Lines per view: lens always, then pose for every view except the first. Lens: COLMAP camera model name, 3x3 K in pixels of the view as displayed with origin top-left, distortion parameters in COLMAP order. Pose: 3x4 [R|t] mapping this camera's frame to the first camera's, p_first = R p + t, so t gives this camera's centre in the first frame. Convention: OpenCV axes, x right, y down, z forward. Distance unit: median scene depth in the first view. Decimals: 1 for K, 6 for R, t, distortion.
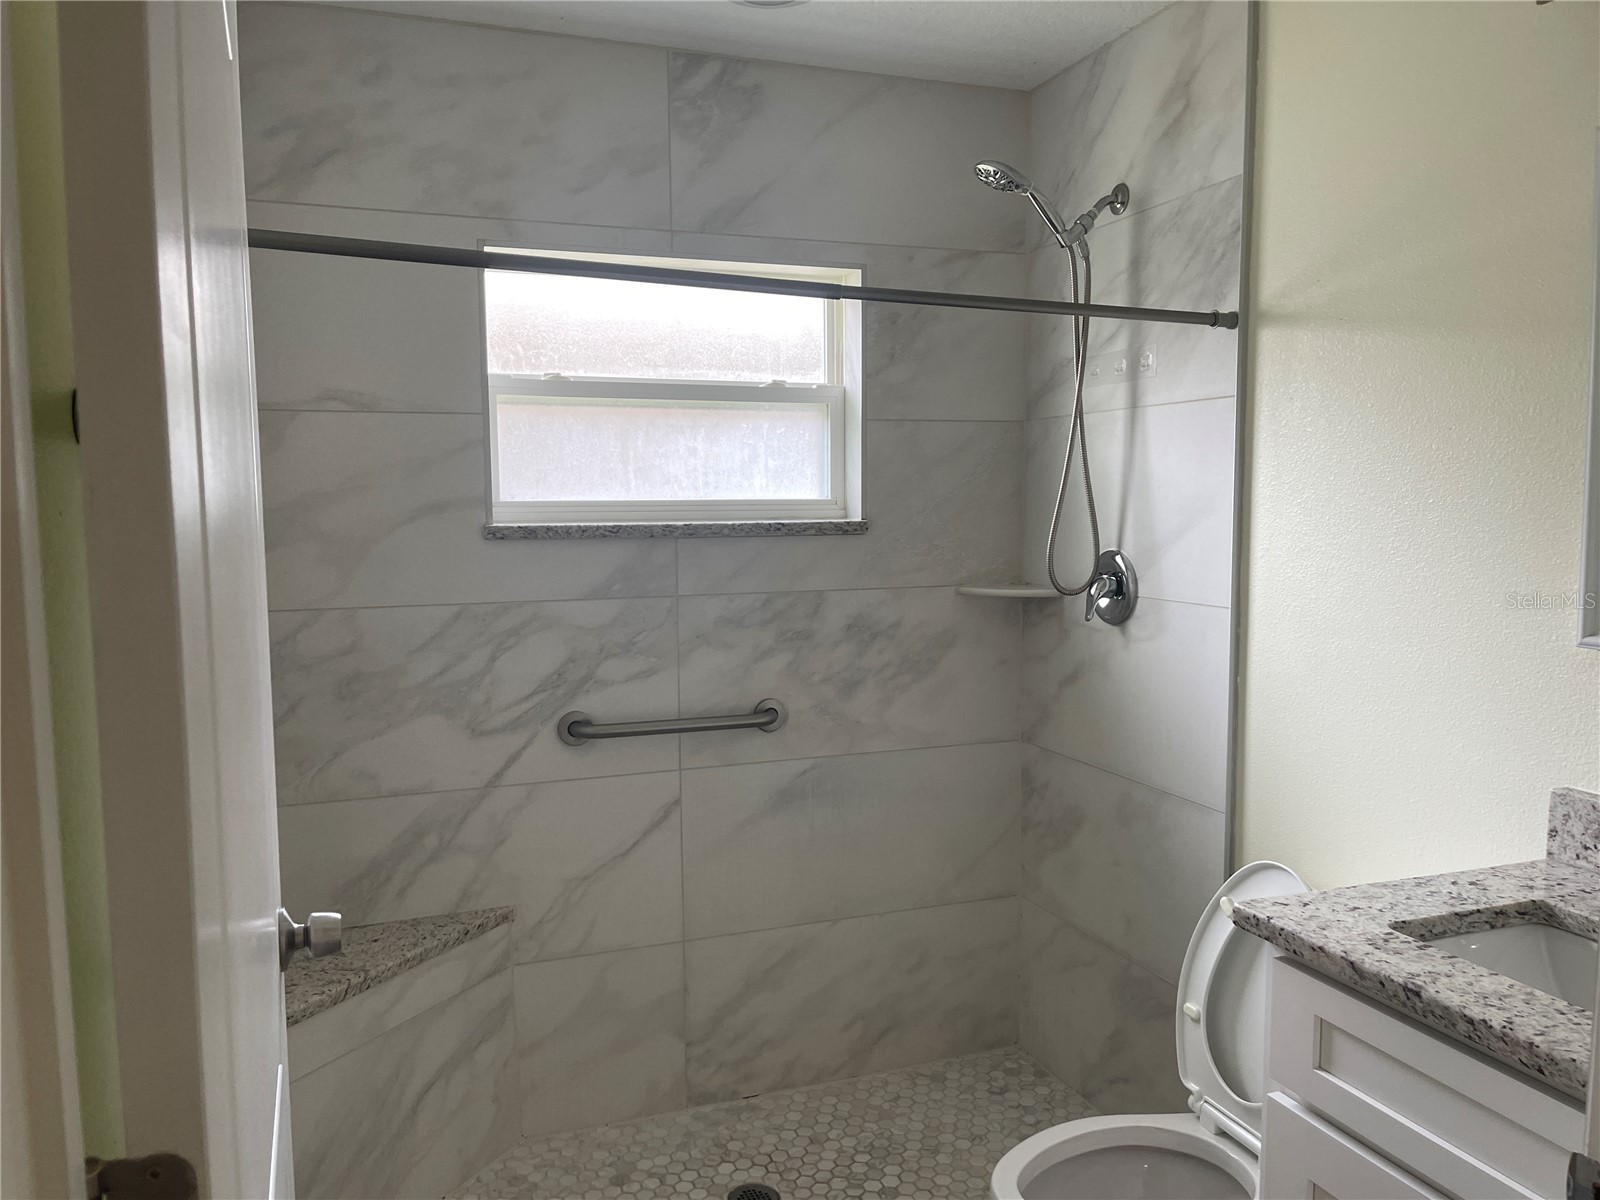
lens RADIAL K [[1210.2, 0, 799.3], [0, 1210.2, 601.9], [0, 0, 1]] dist [0.065875, -0.085731]
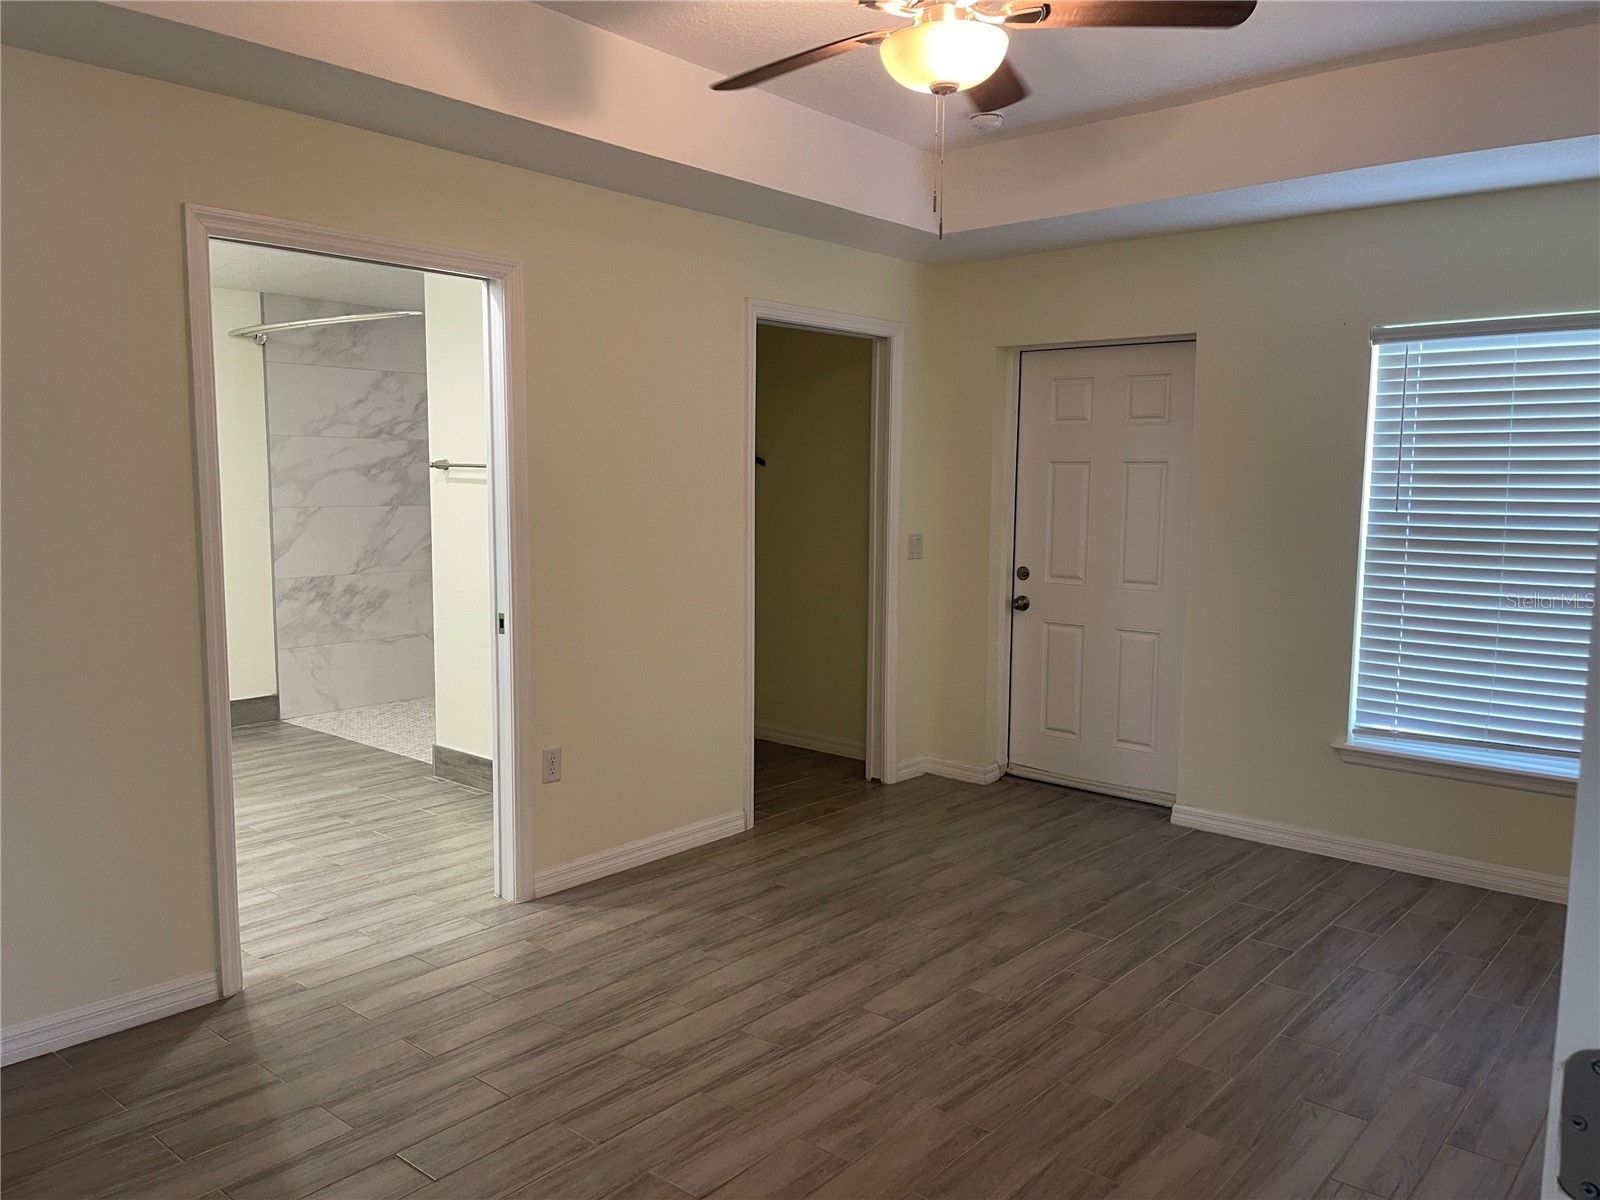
lens RADIAL K [[1210.2, 0, 799.0], [0, 1210.2, 602.9], [0, 0, 1]] dist [0.065875, -0.085731]
pose [[0.880837, -0.045889, 0.471190, -0.320353], [0.043341, 0.998928, 0.016264, 0.046895], [-0.471431, 0.006096, 0.881882, -1.652583]]
